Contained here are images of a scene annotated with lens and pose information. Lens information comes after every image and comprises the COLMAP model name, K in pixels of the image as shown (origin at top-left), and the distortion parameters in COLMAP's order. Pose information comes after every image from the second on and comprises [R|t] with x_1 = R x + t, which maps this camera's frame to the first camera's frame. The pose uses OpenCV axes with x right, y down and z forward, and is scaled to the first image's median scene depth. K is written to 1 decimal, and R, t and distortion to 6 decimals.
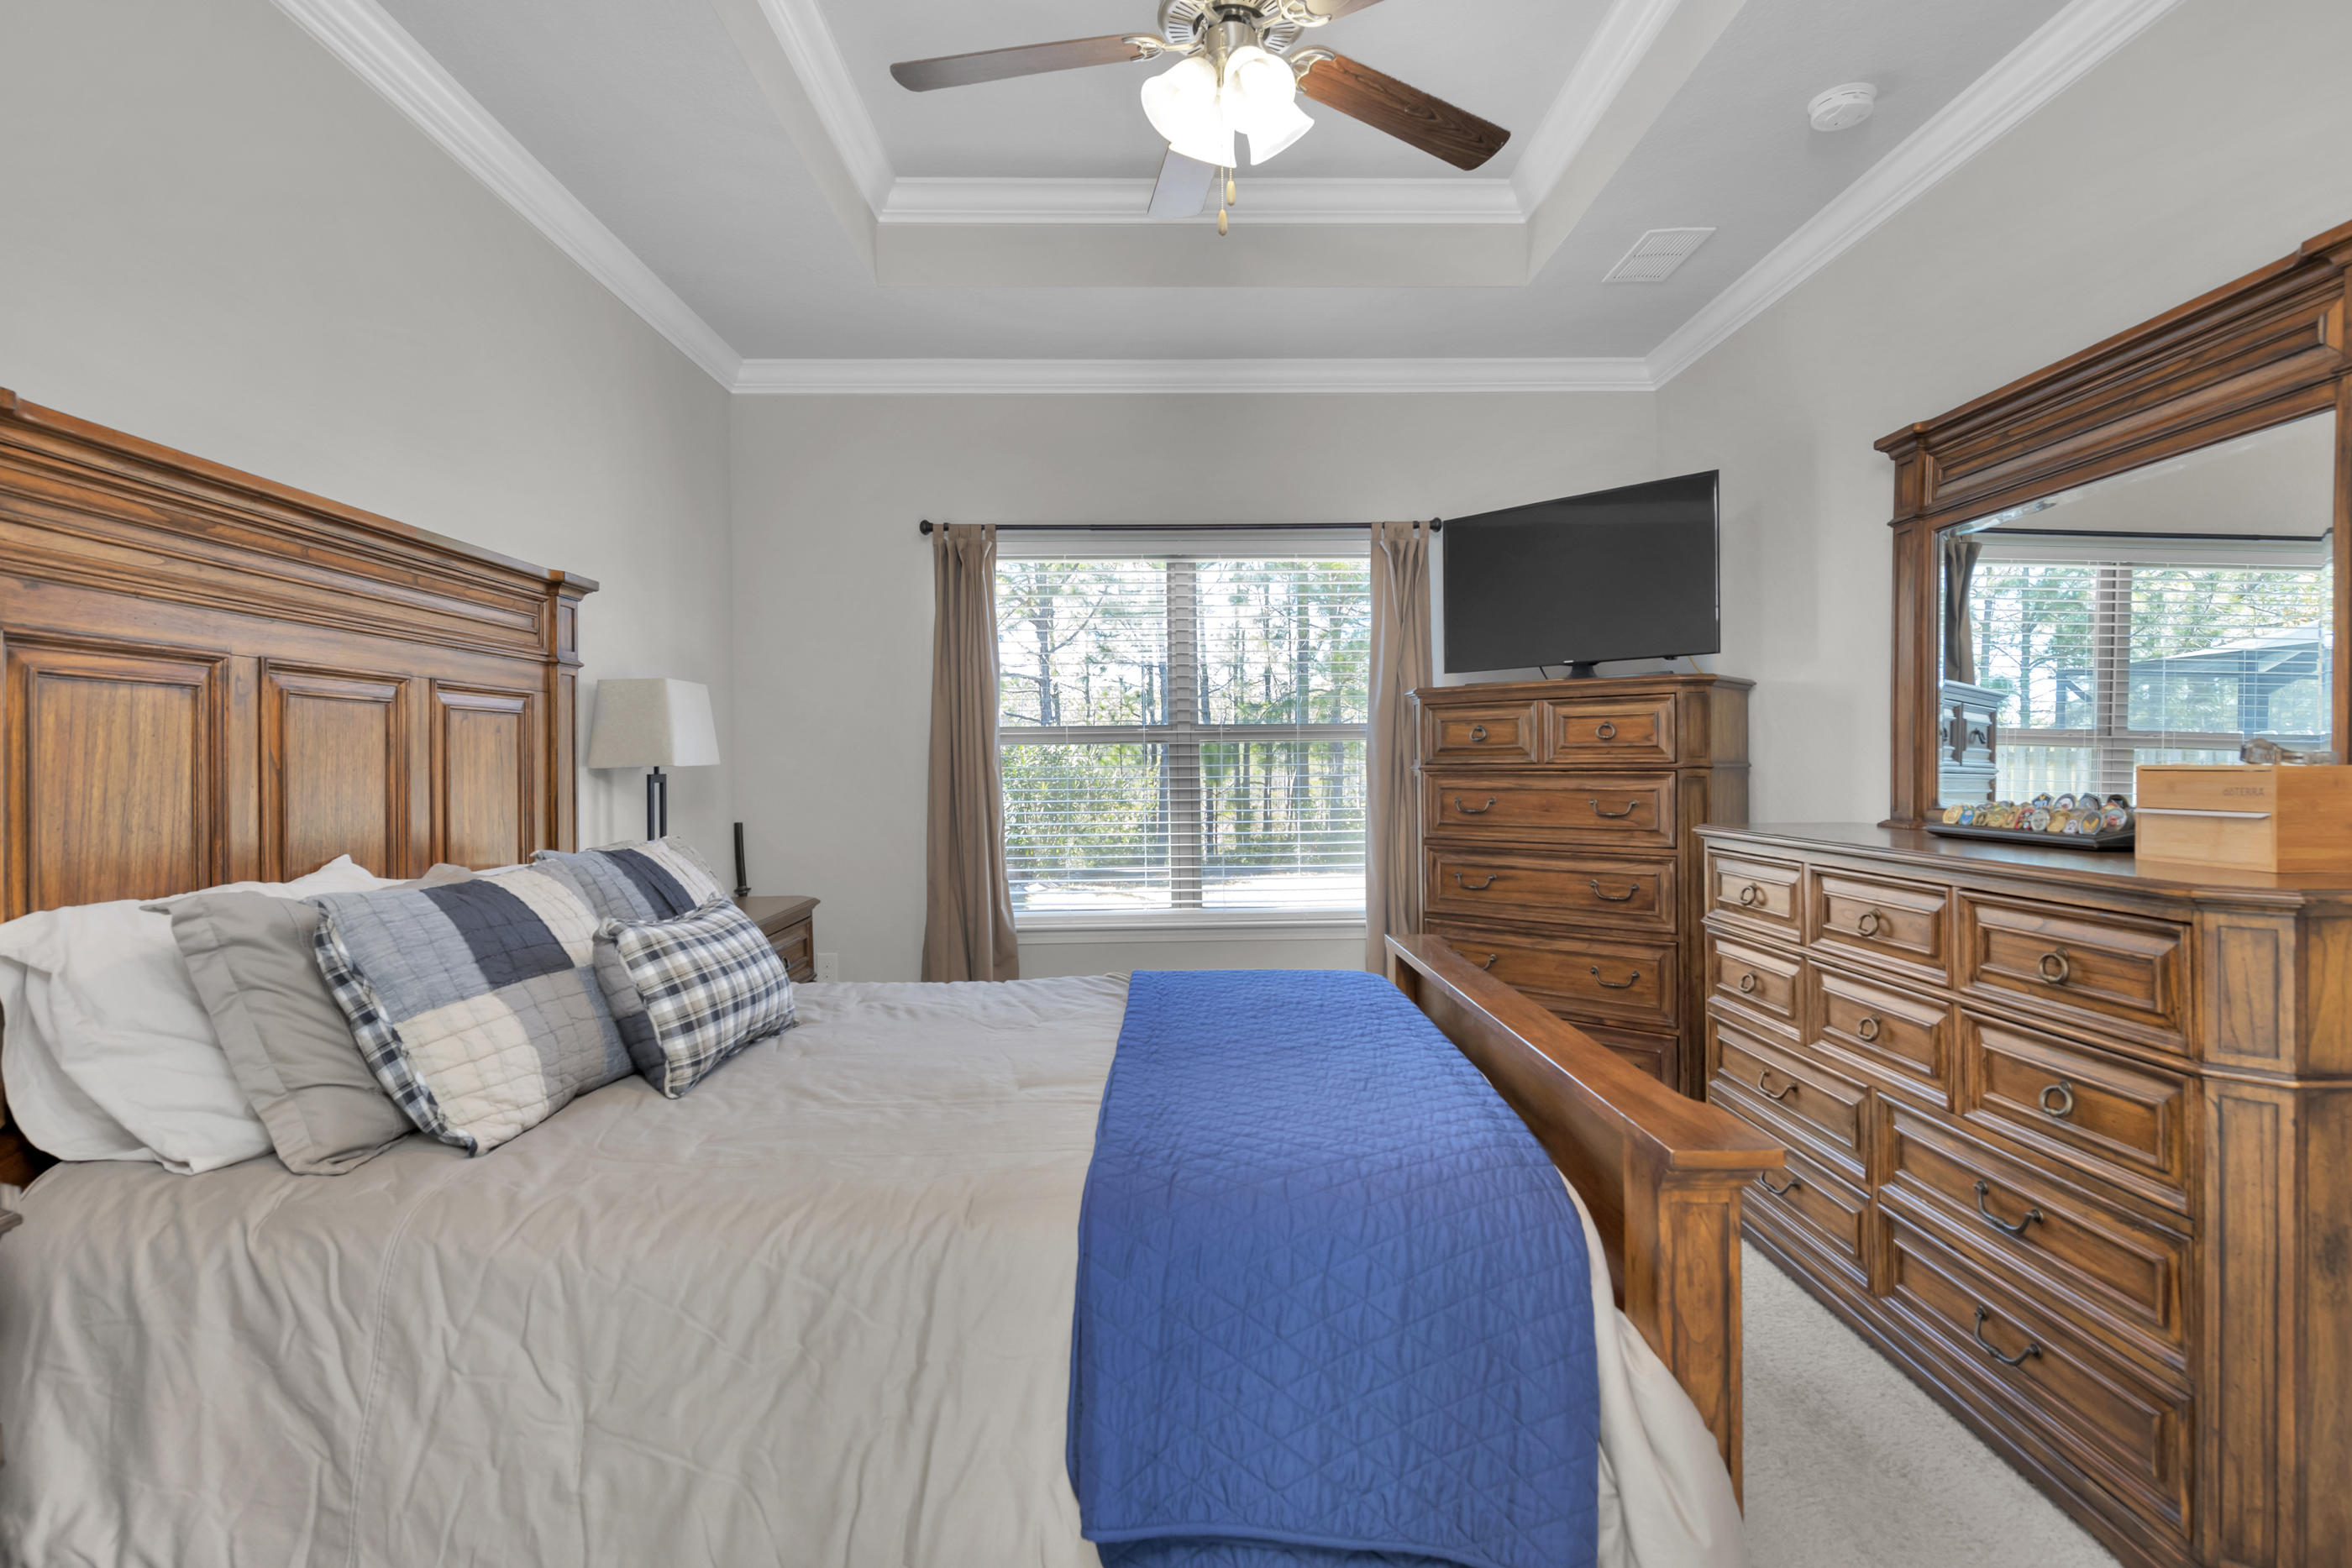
lens RADIAL K [[1165.7, 0, 1180.7], [0, 1165.7, 773.5], [0, 0, 1]] dist [0.005880, -0.003046]
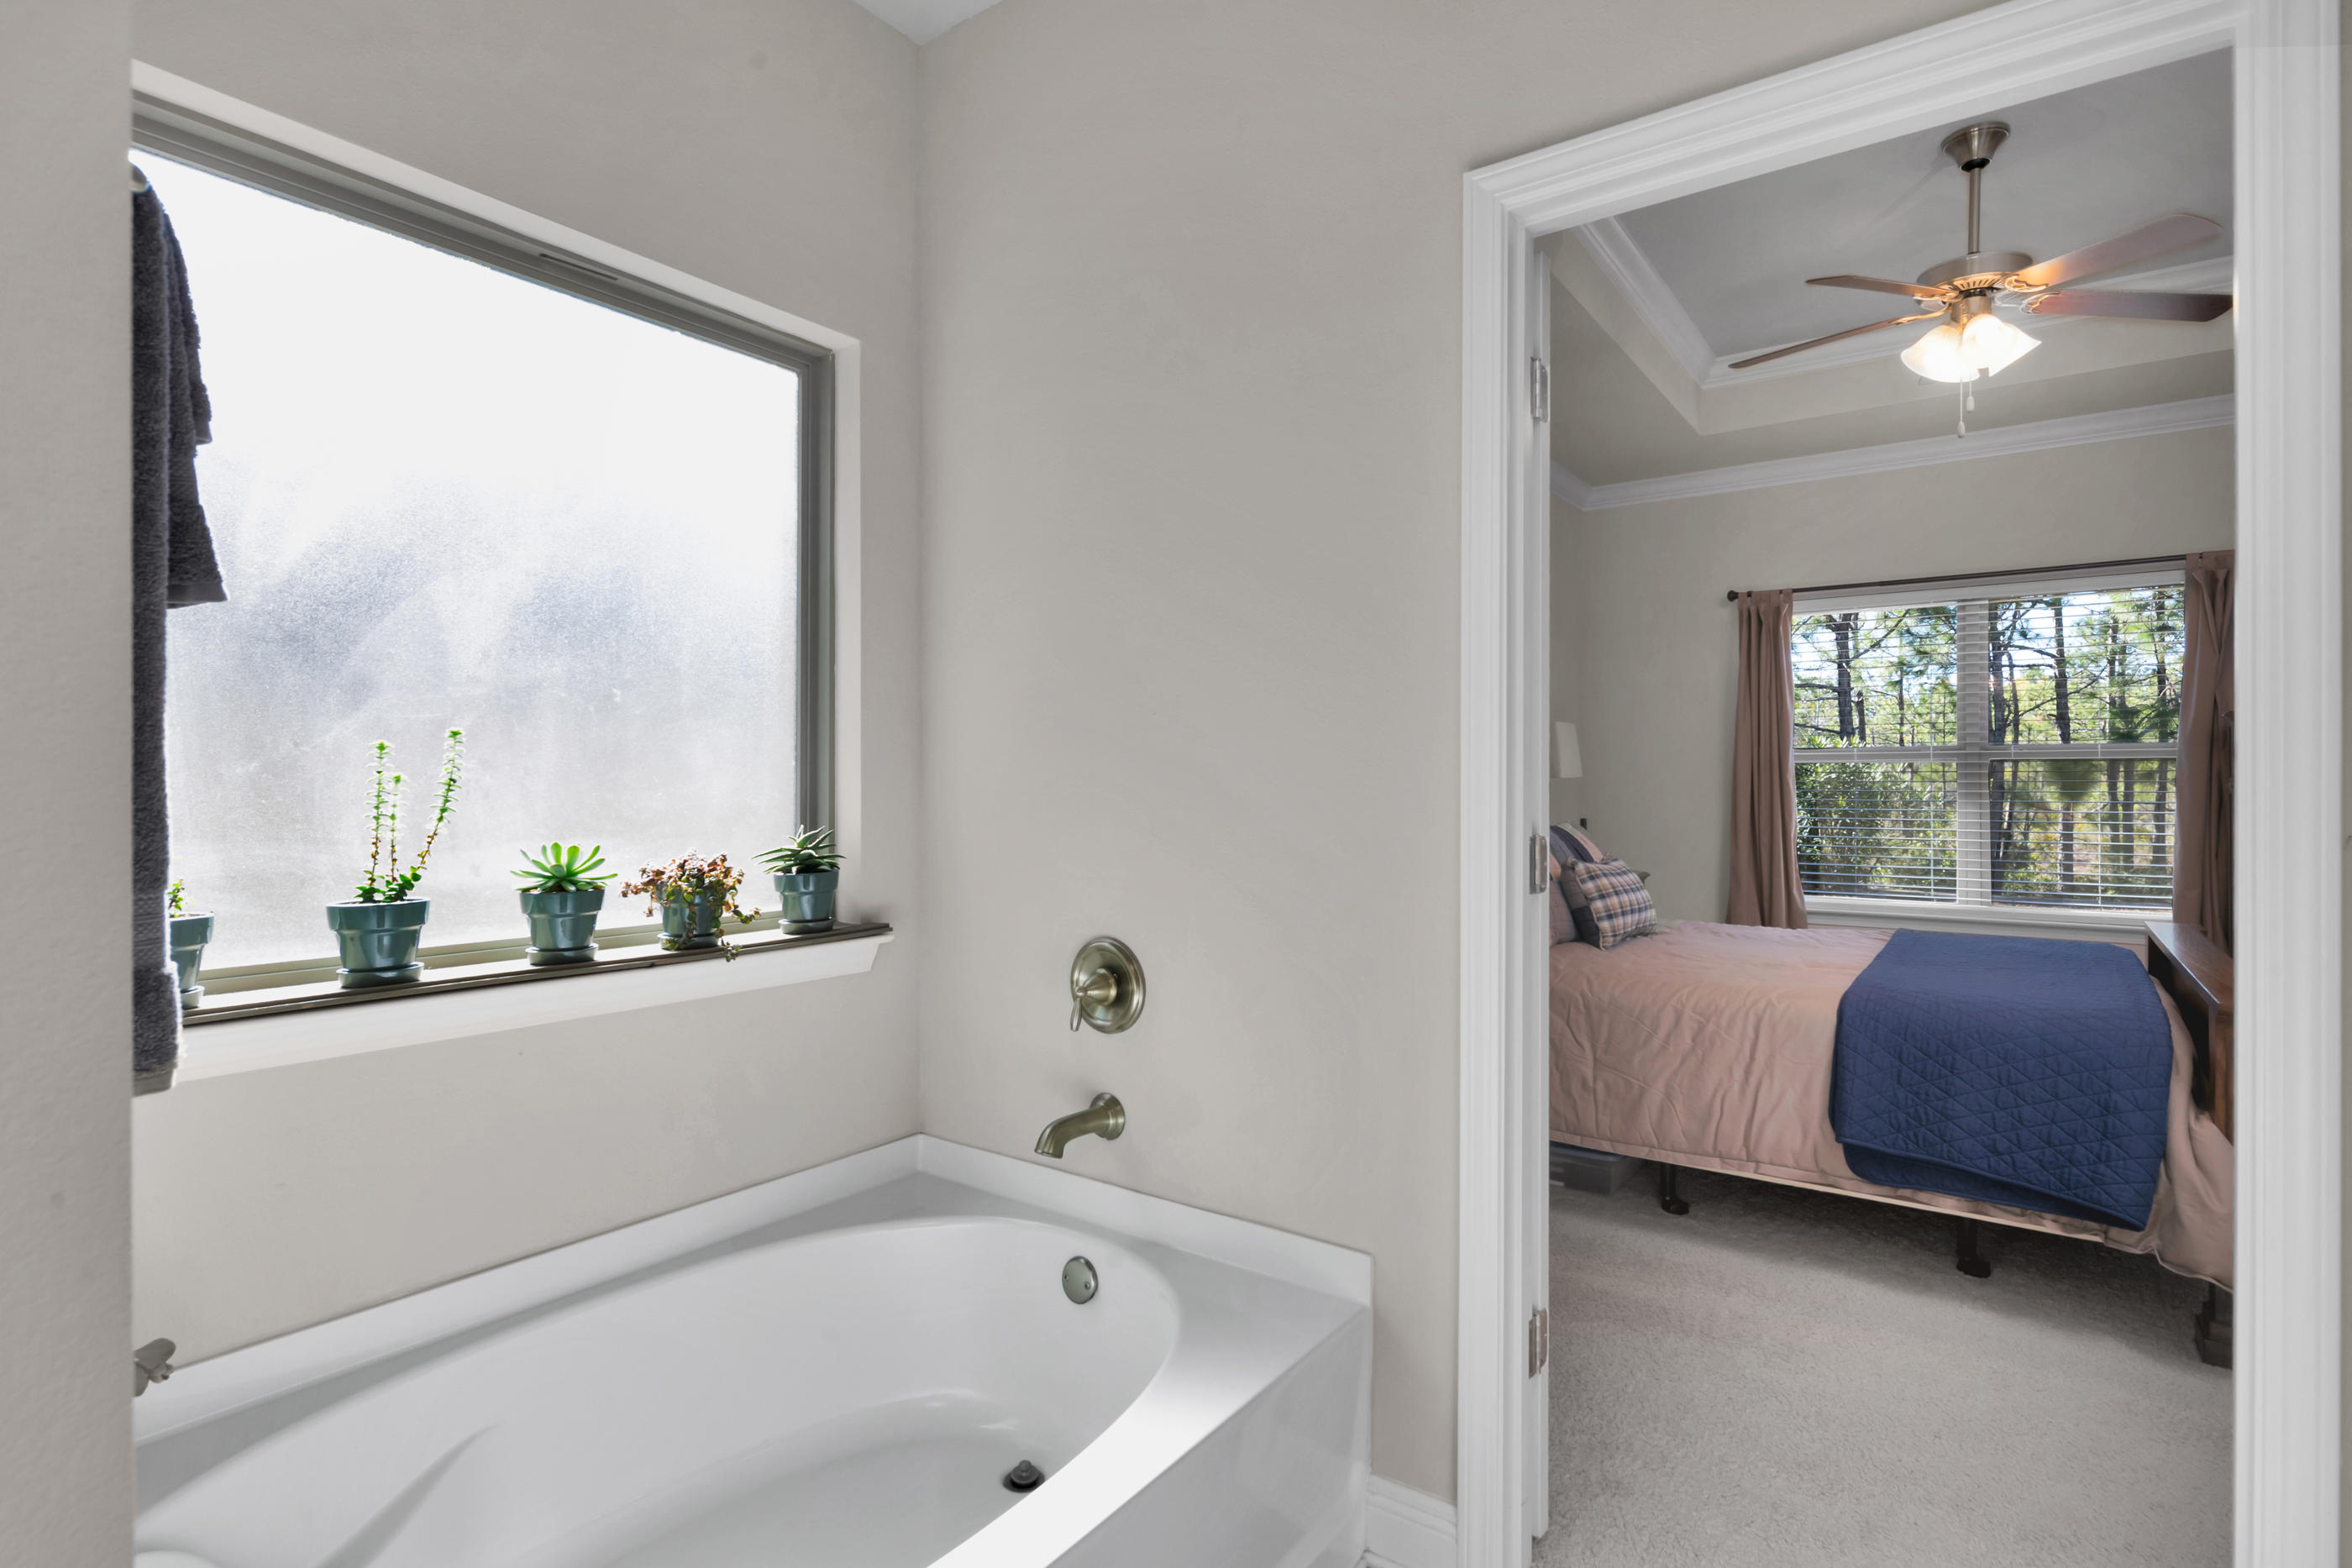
lens RADIAL K [[1165.7, 0, 1177.2], [0, 1165.7, 784.9], [0, 0, 1]] dist [0.005880, -0.003046]
pose [[0.804023, 0.011822, -0.594481, 0.139390], [-0.011694, 0.999923, 0.004068, 0.003583], [0.594483, 0.003682, 0.804100, -0.957768]]
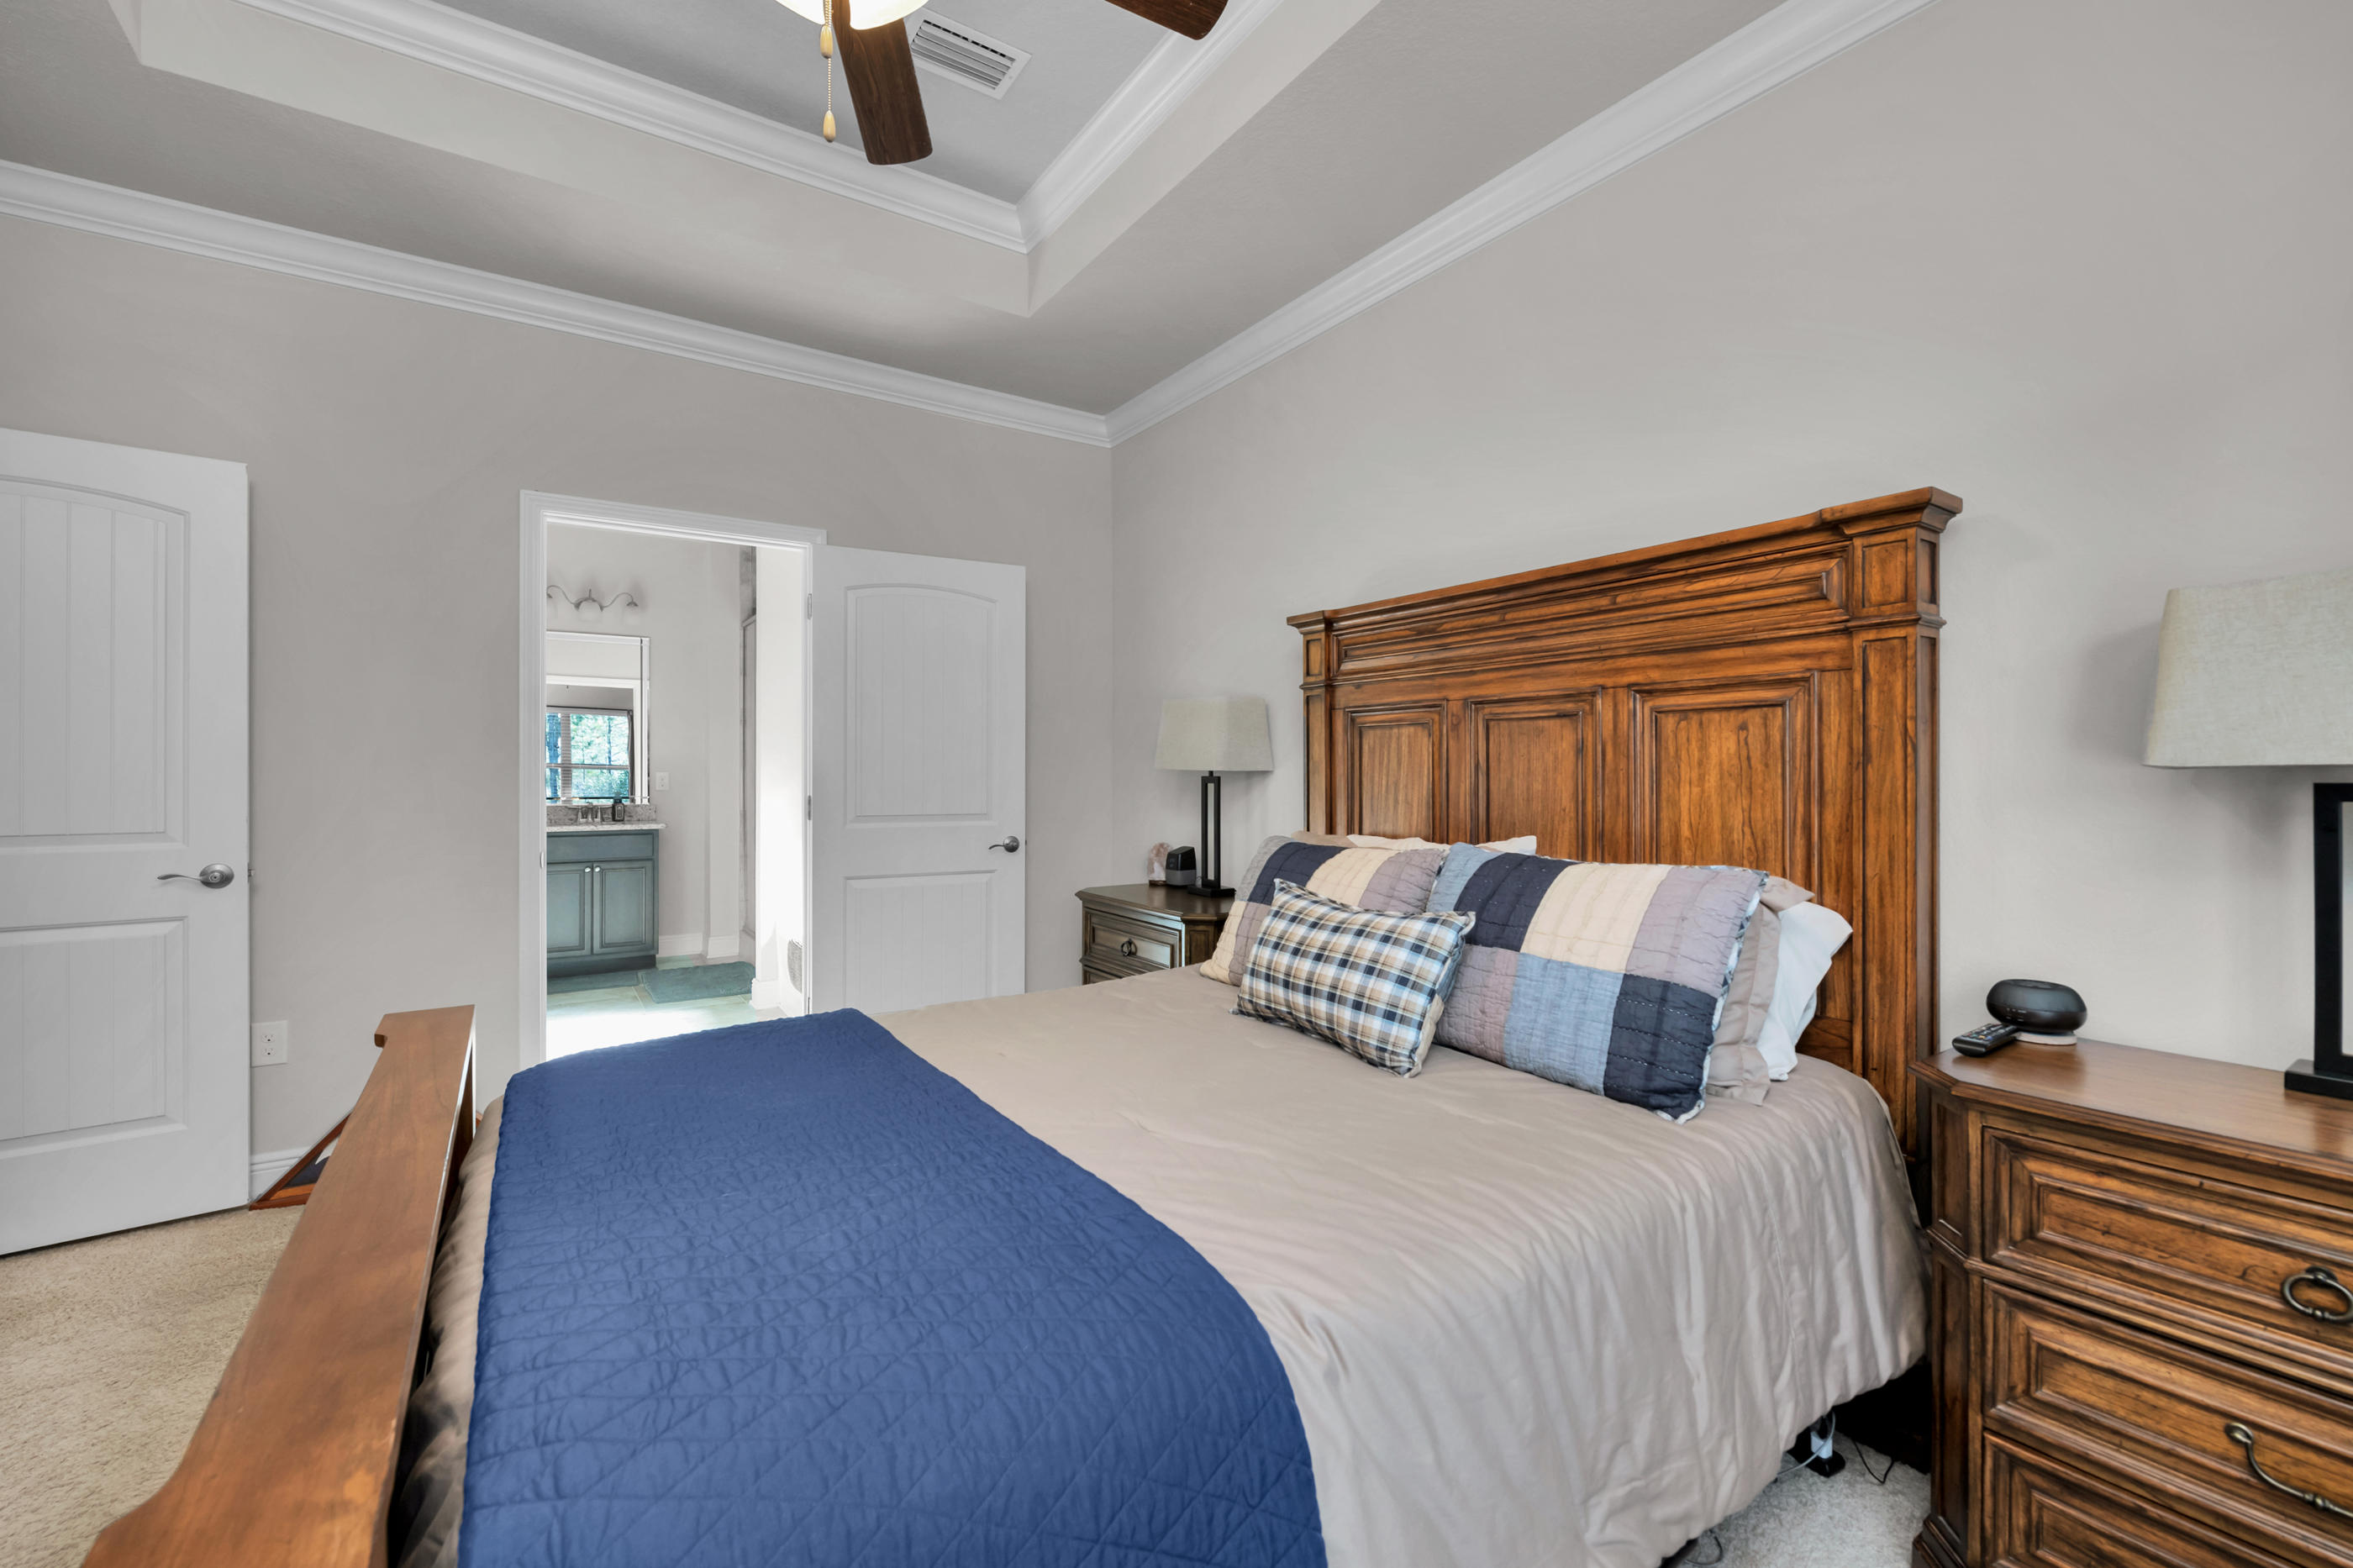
lens RADIAL K [[969.0, 0, 1182.0], [0, 969.0, 772.0], [0, 0, 1]] dist [-0.002678, -0.004188]
pose [[-0.827843, 0.006013, -0.560928, 0.231945], [0.002924, 0.999975, 0.006404, -0.010710], [0.560953, 0.003661, -0.827840, 1.719069]]
